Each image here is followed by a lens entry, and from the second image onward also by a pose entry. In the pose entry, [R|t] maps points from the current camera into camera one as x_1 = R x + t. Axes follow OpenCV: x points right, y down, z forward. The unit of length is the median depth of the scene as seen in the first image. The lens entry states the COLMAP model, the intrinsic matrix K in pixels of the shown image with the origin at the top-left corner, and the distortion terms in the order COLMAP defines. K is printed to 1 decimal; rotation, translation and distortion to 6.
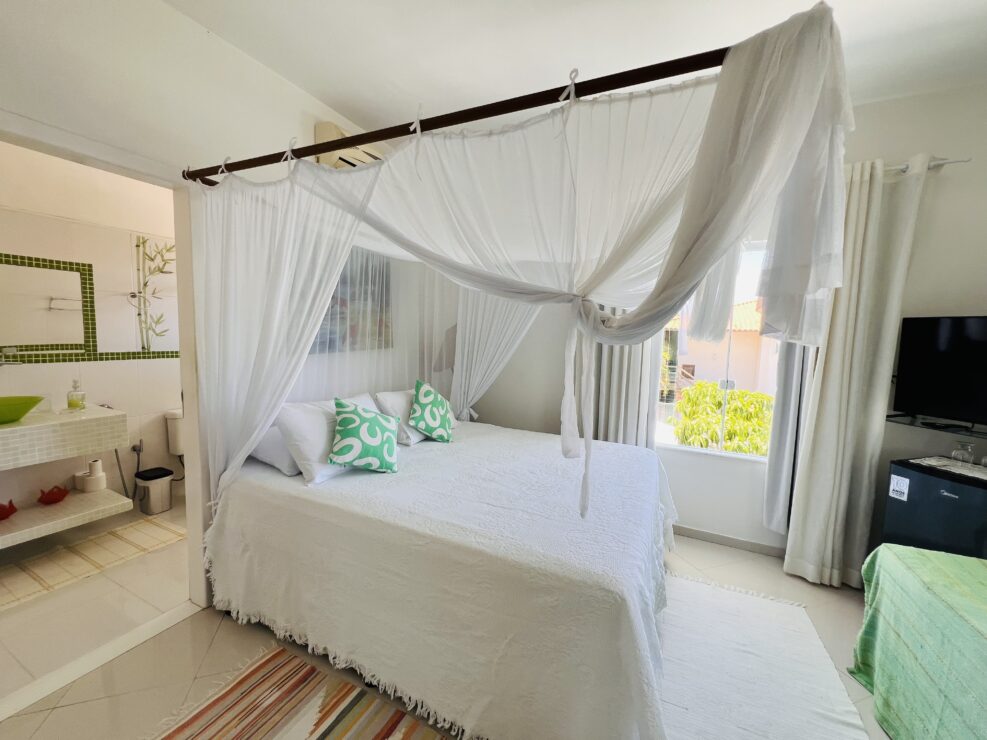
lens RADIAL K [[398.3, 0, 493.5], [0, 398.3, 370.0], [0, 0, 1]] dist [0.001171, 0.000678]
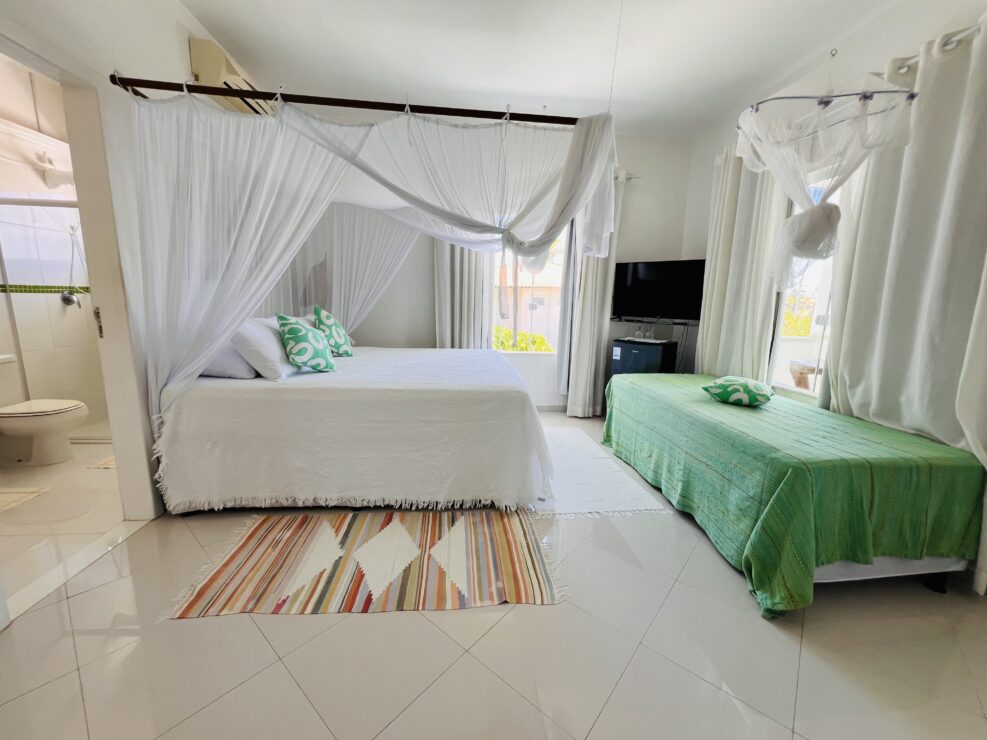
lens RADIAL K [[392.1, 0, 493.5], [0, 392.1, 370.0], [0, 0, 1]] dist [0.000573, -0.000186]
pose [[0.860805, -0.100501, 0.498914, -0.483560], [0.048317, 0.992018, 0.116468, 0.146968], [-0.506637, -0.076151, 0.858790, -0.350048]]
